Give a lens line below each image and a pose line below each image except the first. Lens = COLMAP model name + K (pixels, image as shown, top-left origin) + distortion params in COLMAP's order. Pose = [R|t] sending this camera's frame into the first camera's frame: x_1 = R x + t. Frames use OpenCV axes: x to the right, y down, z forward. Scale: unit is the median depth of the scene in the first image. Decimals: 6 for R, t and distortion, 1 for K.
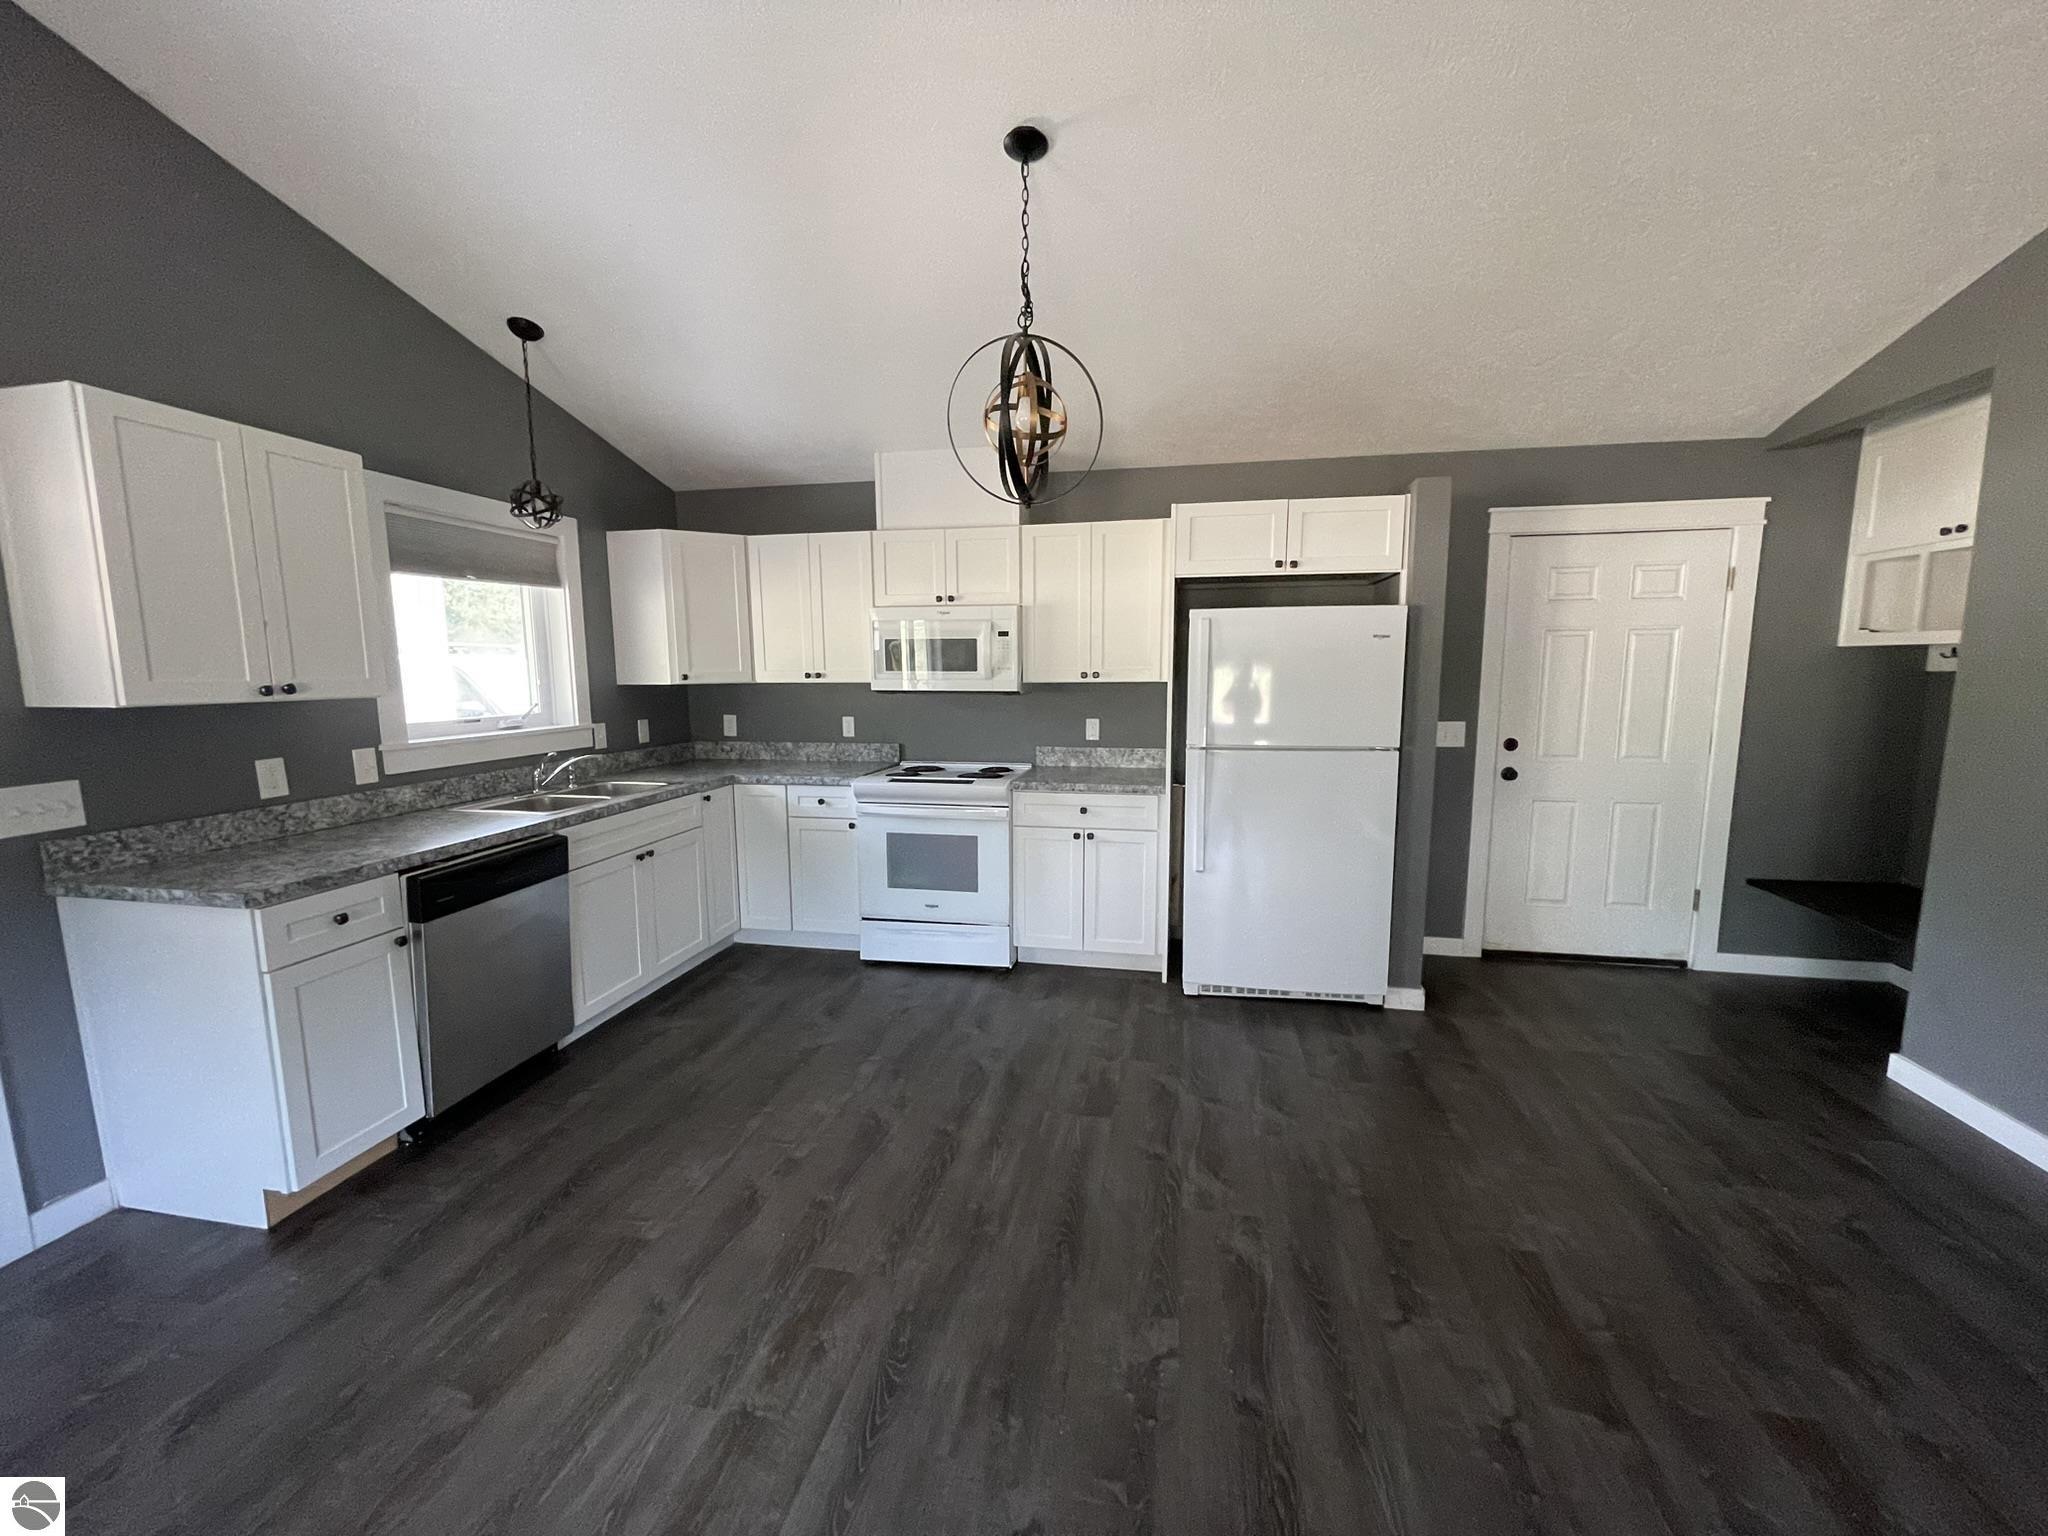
lens RADIAL K [[828.8, 0, 1019.6], [0, 828.8, 772.5], [0, 0, 1]] dist [0.001579, 0.000748]
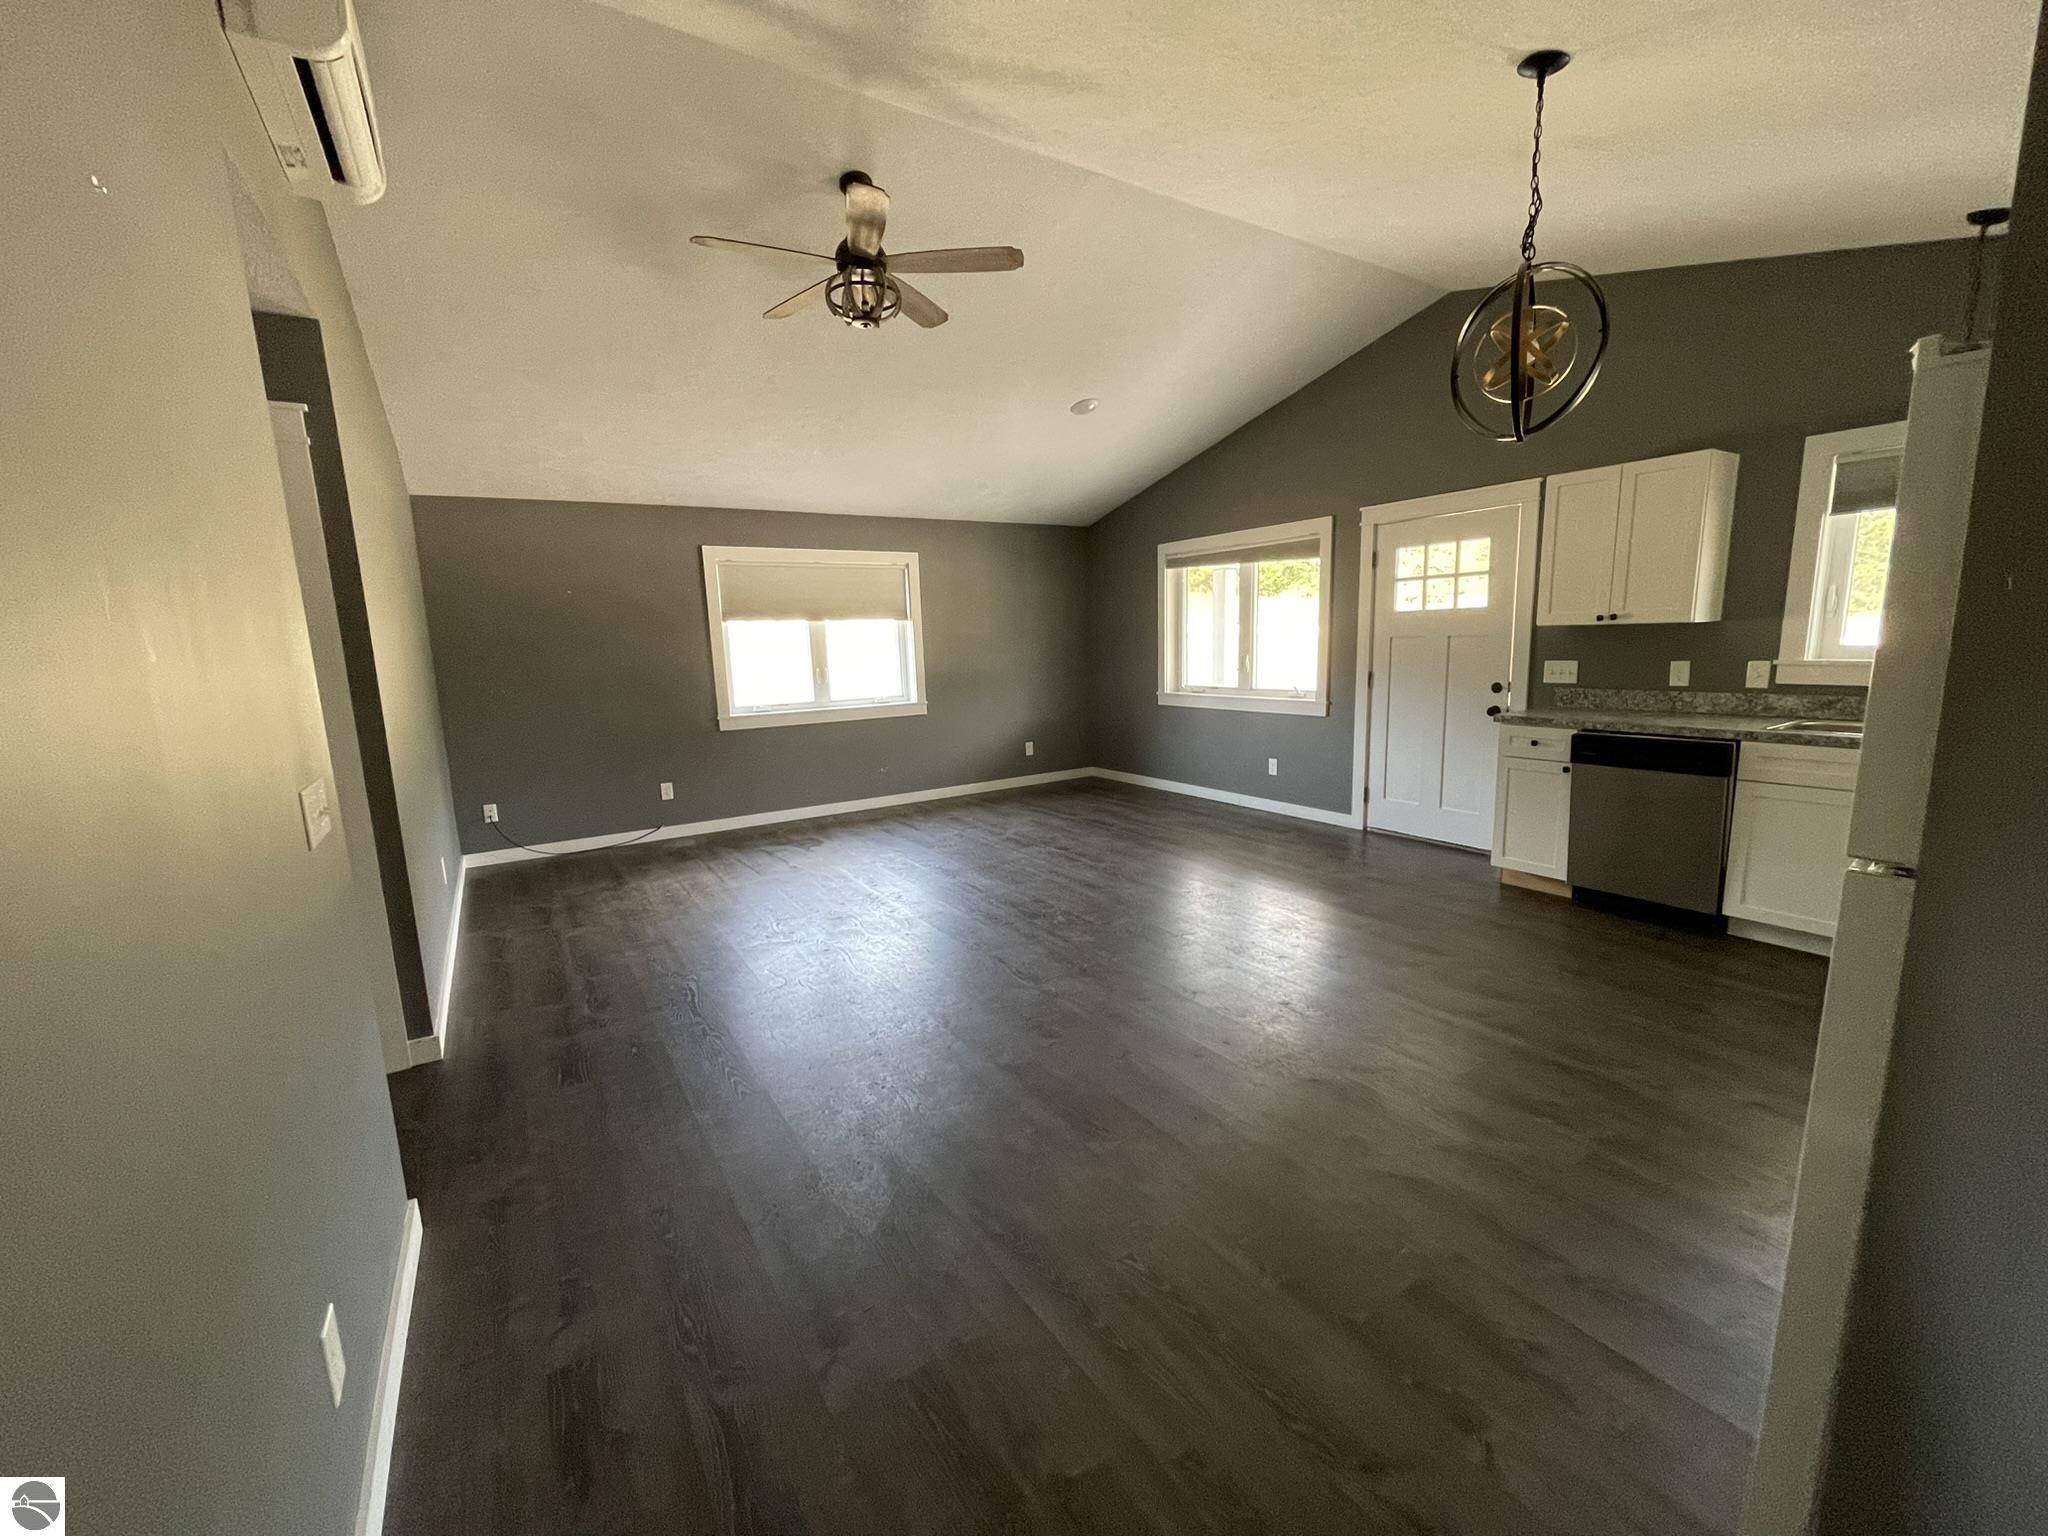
lens RADIAL K [[822.5, 0, 1017.4], [0, 822.5, 776.6], [0, 0, 1]] dist [-0.007149, 0.000324]
pose [[-0.721895, 0.145566, -0.676520, 0.738272], [-0.053709, 0.962890, 0.264495, -0.101552], [0.689916, 0.227273, -0.687287, 0.859597]]
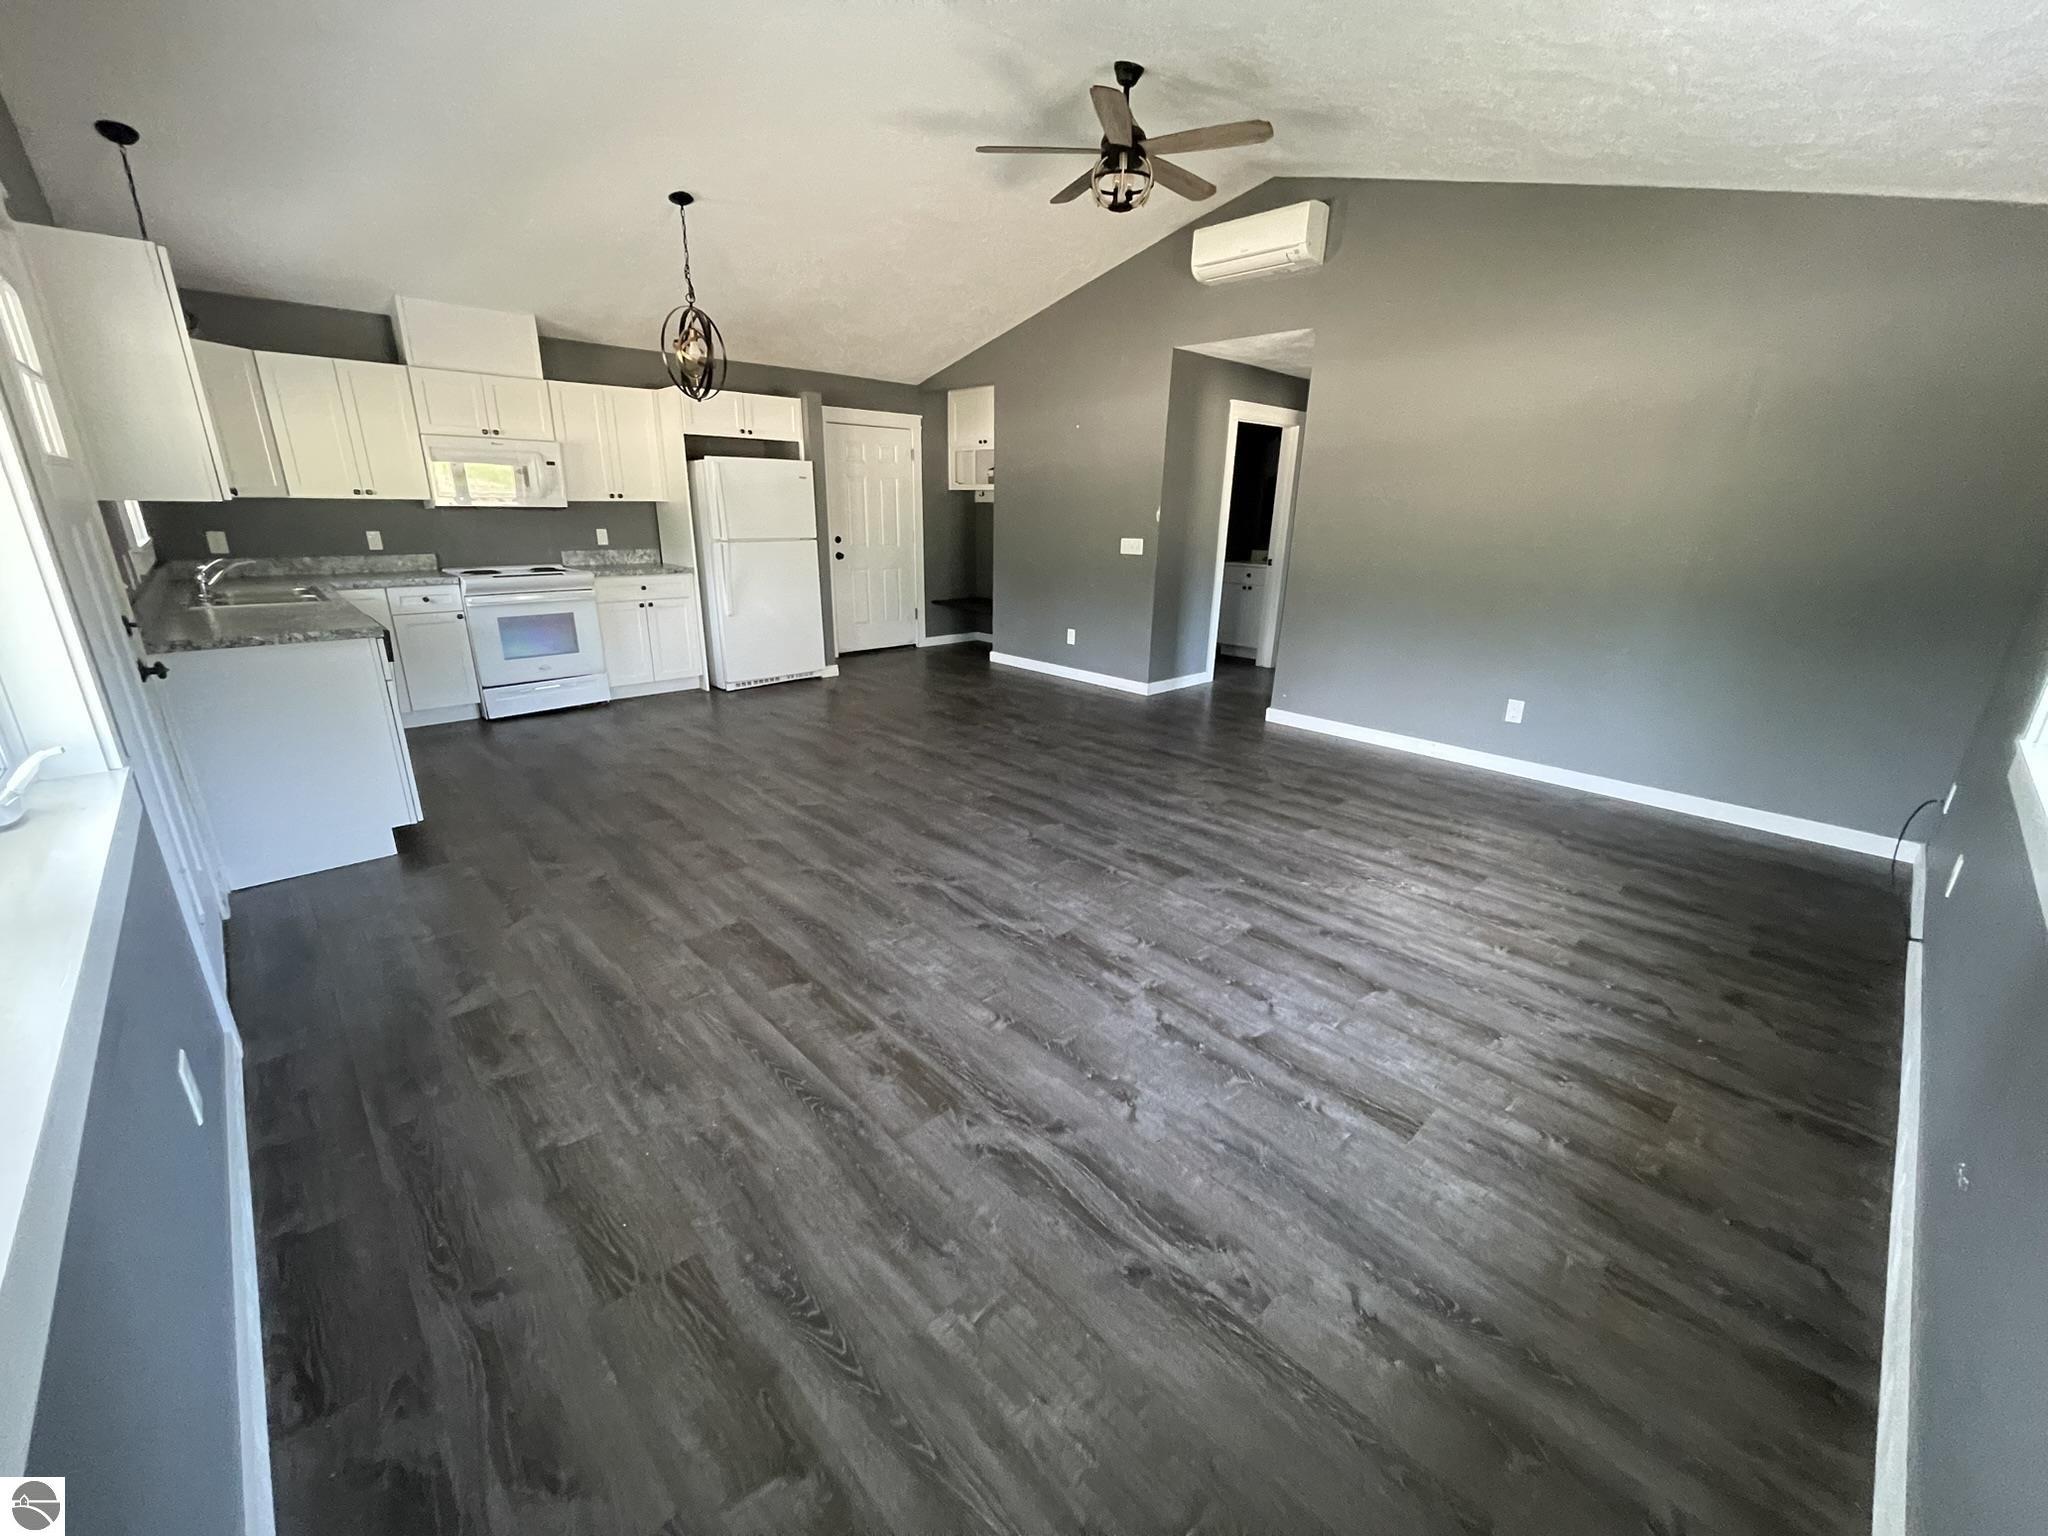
lens RADIAL K [[822.5, 0, 1017.4], [0, 822.5, 776.6], [0, 0, 1]] dist [-0.007149, 0.000324]
pose [[0.579003, -0.243175, 0.778216, -0.789986], [0.087126, 0.967475, 0.237491, 0.082391], [-0.810657, -0.069705, 0.581358, -0.469805]]
